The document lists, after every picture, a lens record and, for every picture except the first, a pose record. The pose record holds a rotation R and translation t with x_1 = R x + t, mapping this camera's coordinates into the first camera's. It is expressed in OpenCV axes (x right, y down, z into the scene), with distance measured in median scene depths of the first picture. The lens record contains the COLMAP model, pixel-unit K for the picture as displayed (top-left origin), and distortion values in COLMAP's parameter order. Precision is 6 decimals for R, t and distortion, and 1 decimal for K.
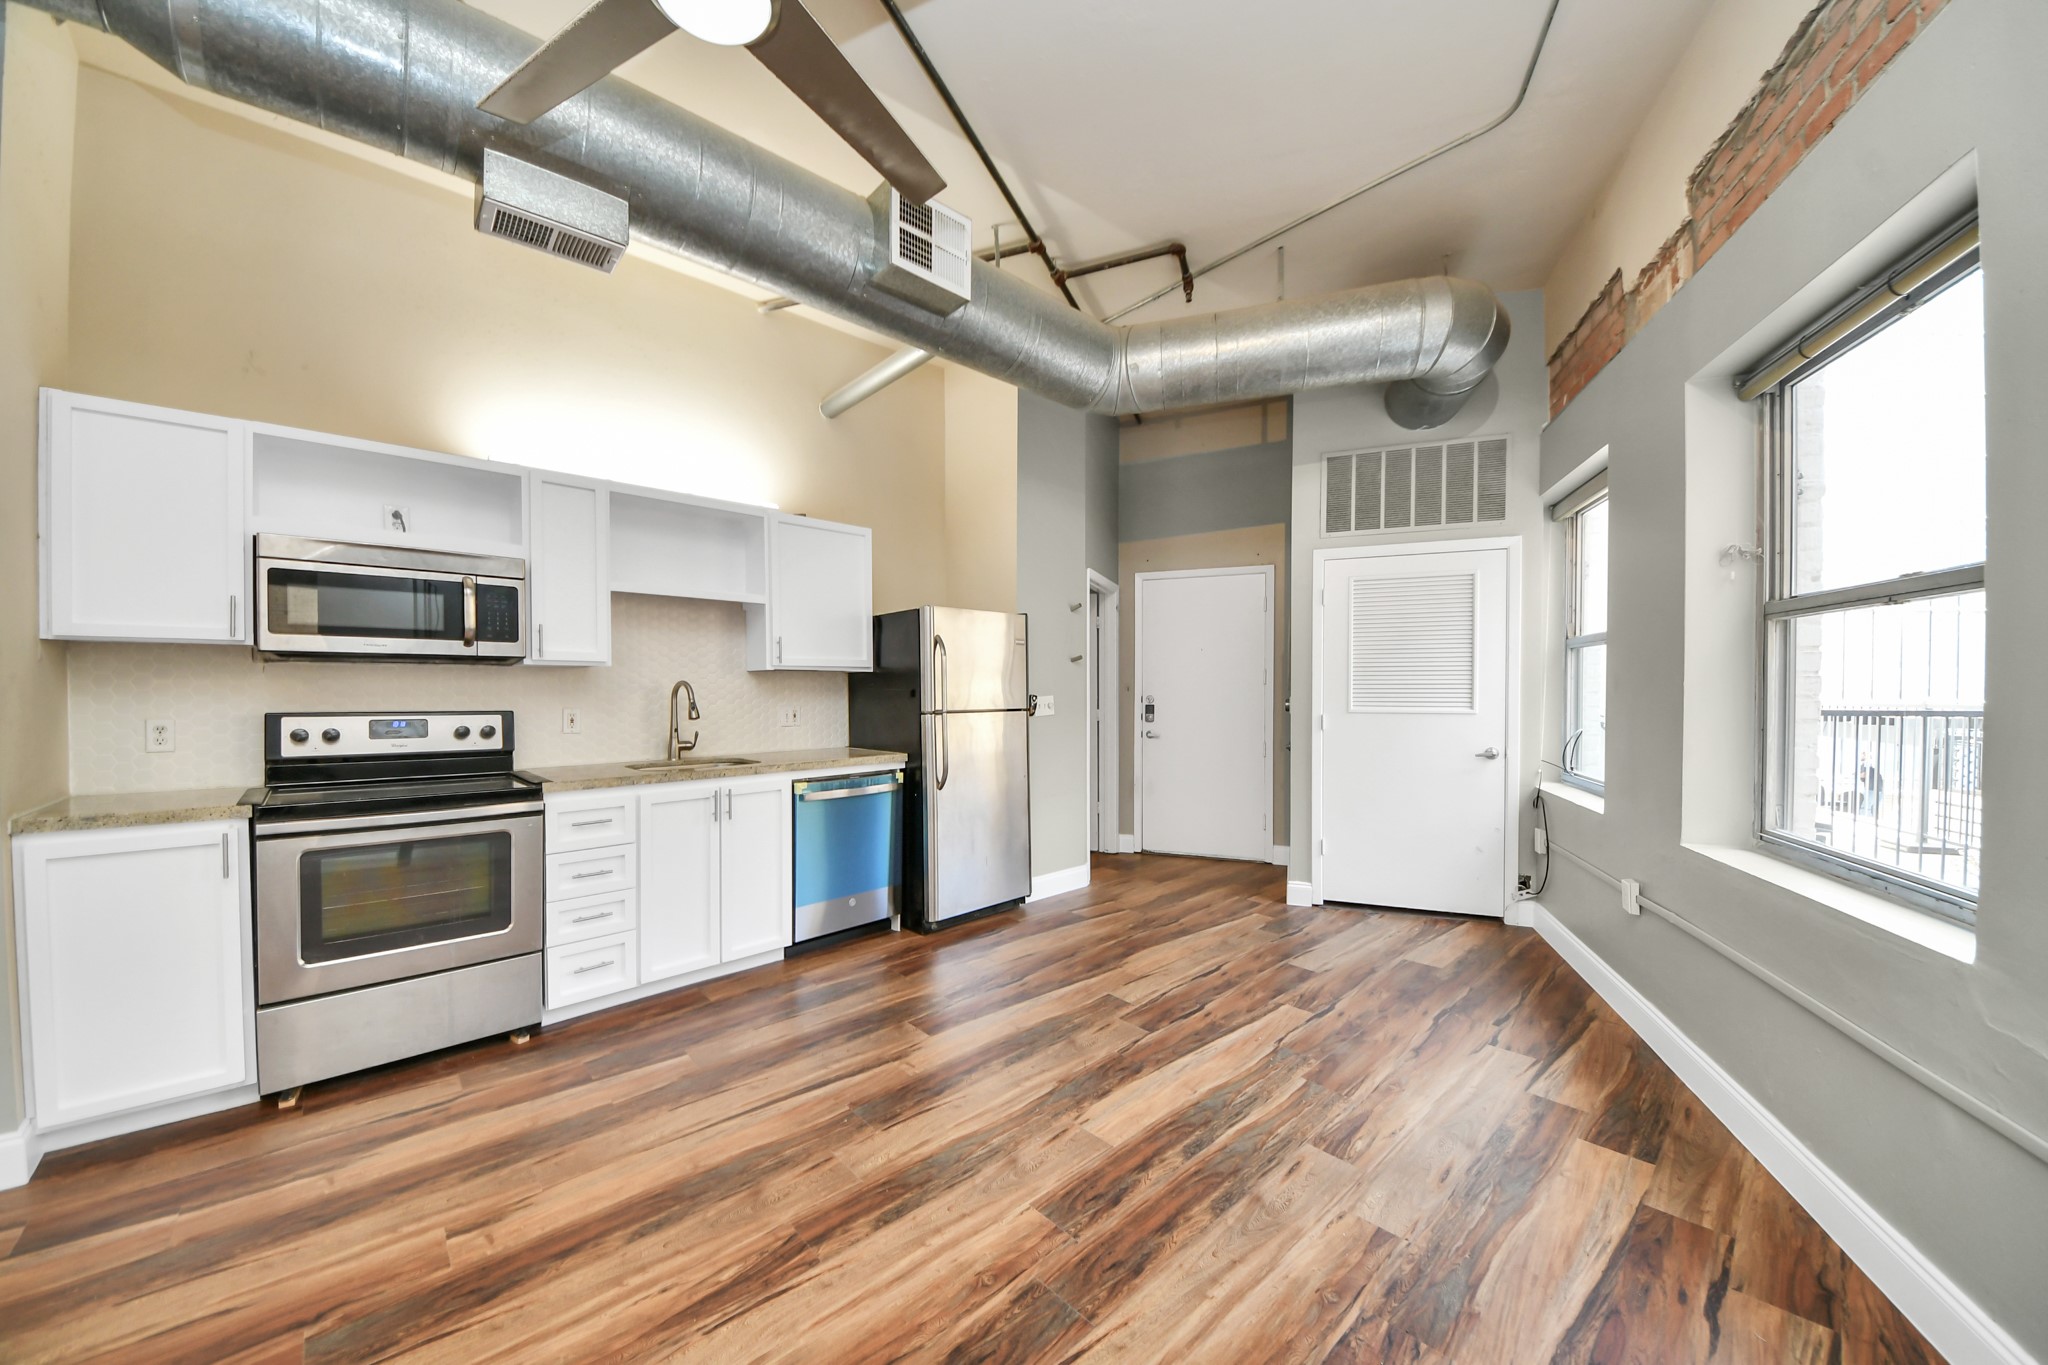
lens RADIAL K [[726.3, 0, 1027.0], [0, 726.3, 687.6], [0, 0, 1]] dist [0.003009, -0.006960]
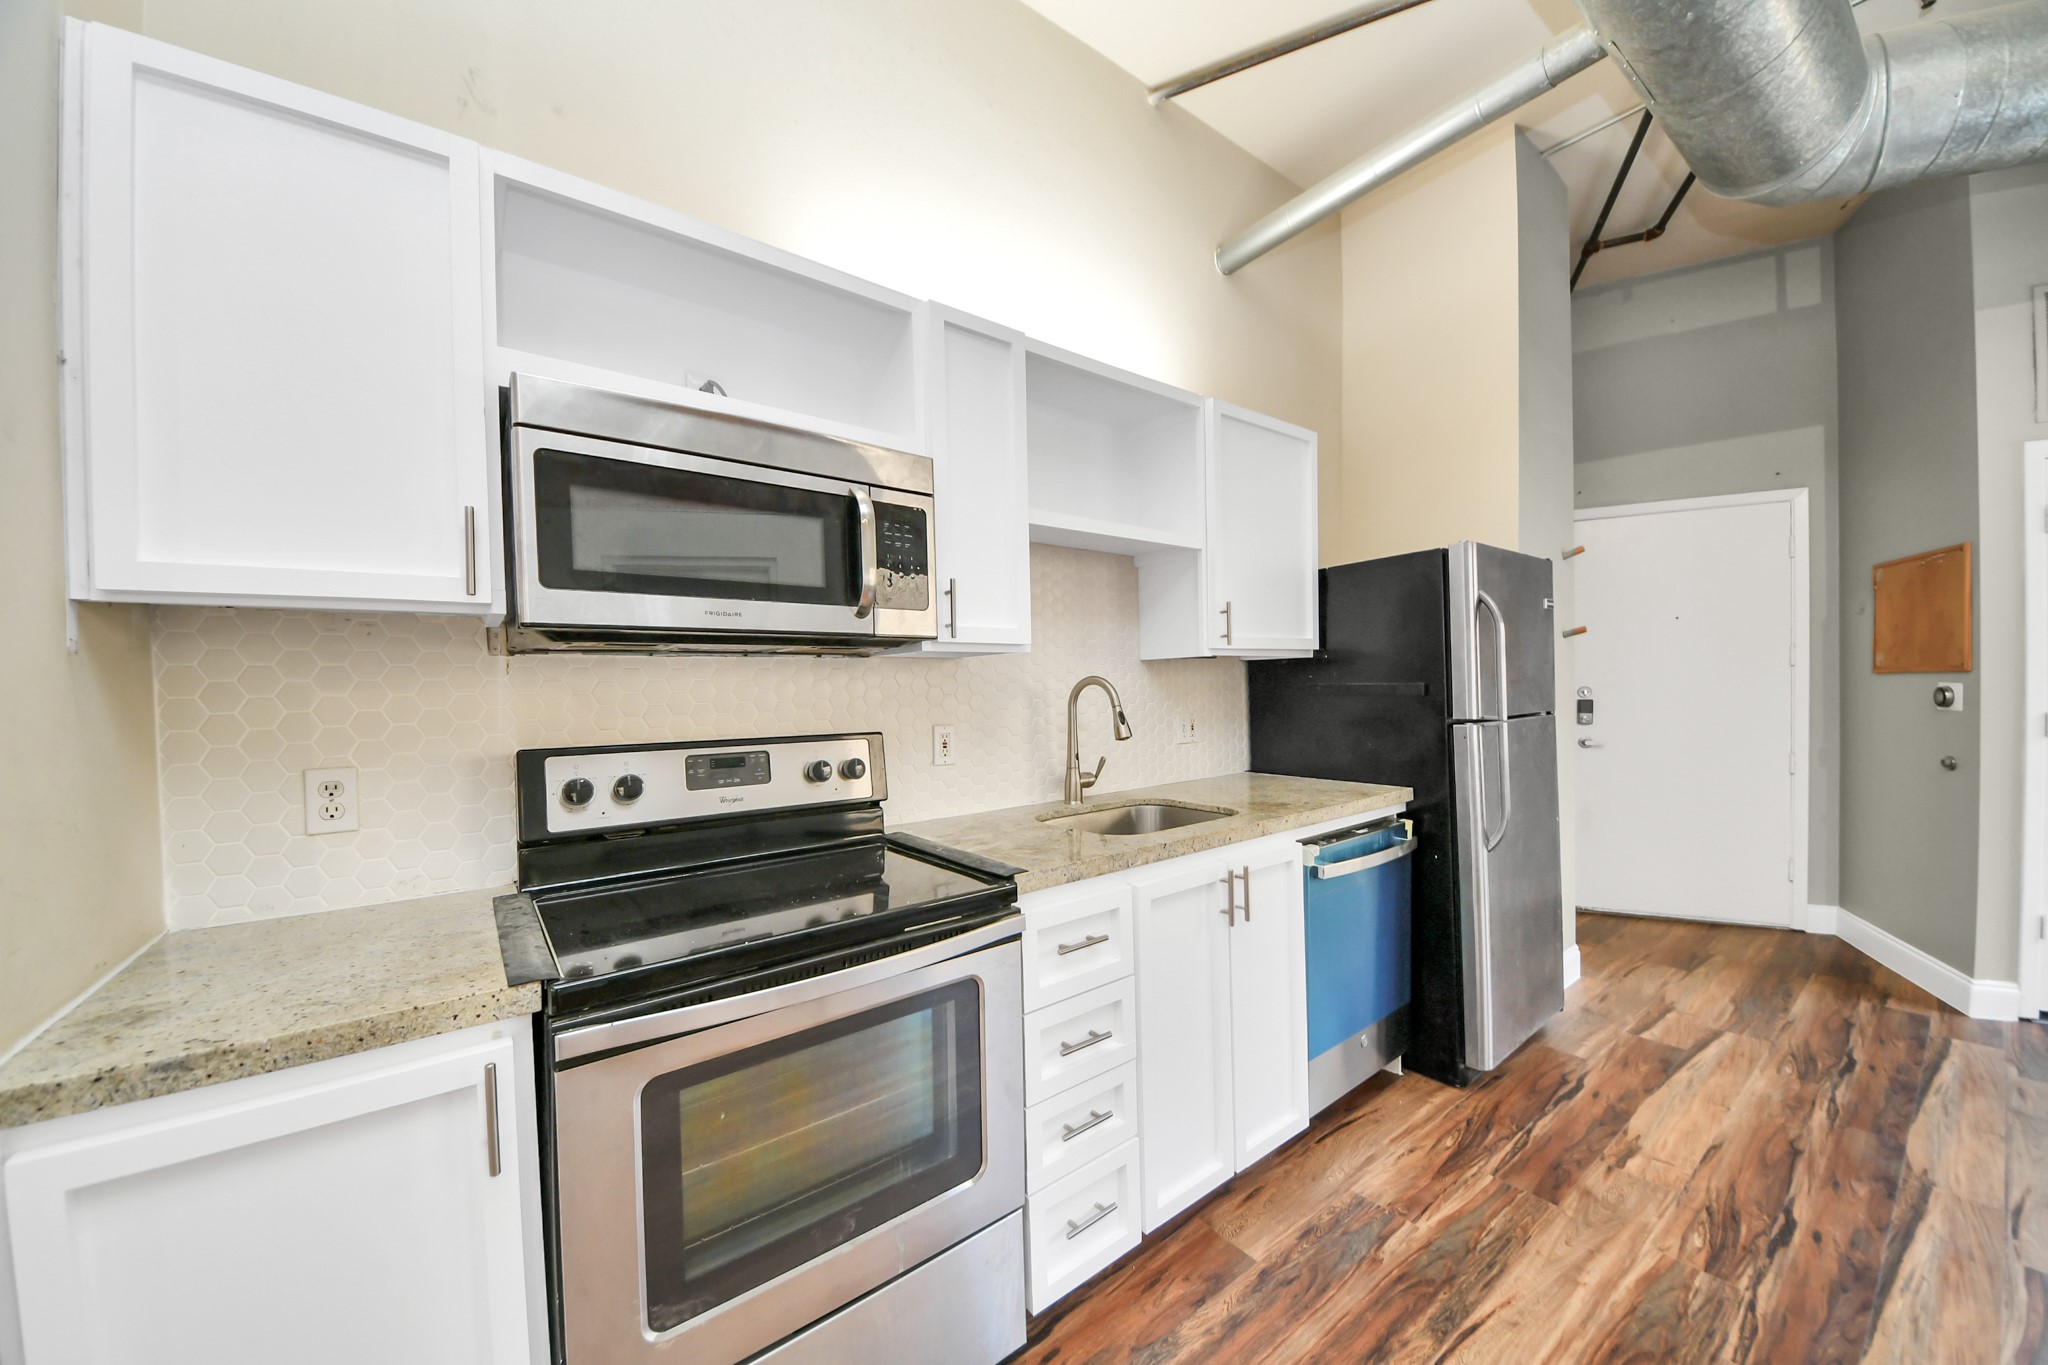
lens RADIAL K [[726.3, 0, 1033.5], [0, 726.3, 693.1], [0, 0, 1]] dist [0.003009, -0.006960]
pose [[0.993078, -0.015586, -0.116414, -0.523222], [0.017523, 0.999724, 0.015635, -0.006198], [0.116138, -0.017566, 0.993078, 0.438274]]
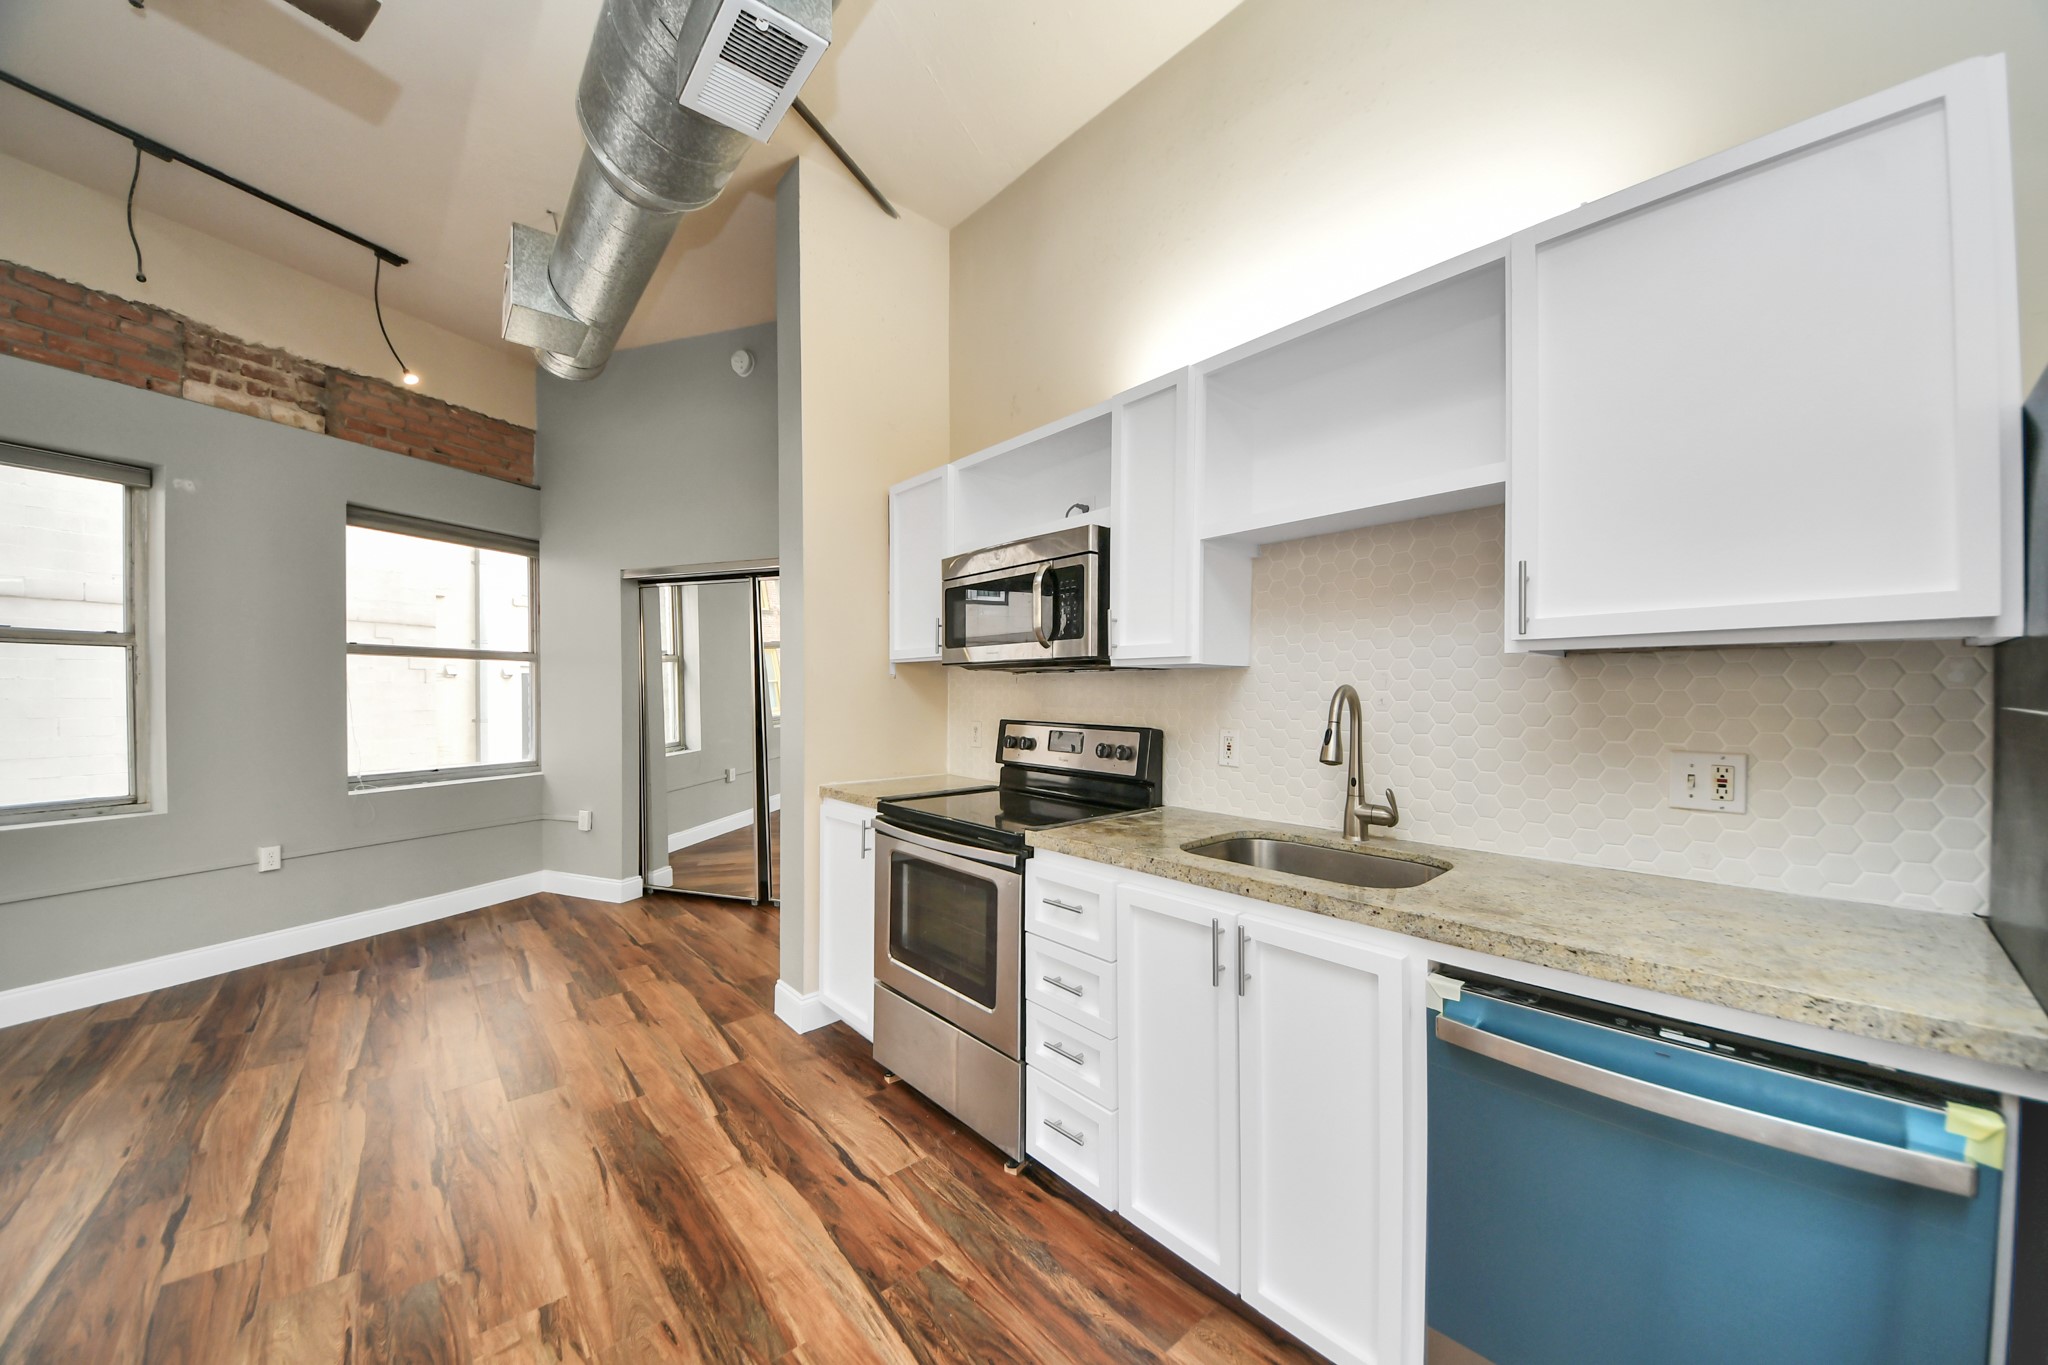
lens RADIAL K [[726.3, 0, 1030.8], [0, 726.3, 696.4], [0, 0, 1]] dist [0.003009, -0.006960]
pose [[-0.035967, 0.009037, -0.999312, 0.042470], [0.005132, 0.999948, 0.008858, -0.008341], [0.999340, -0.004810, -0.036011, 0.911979]]
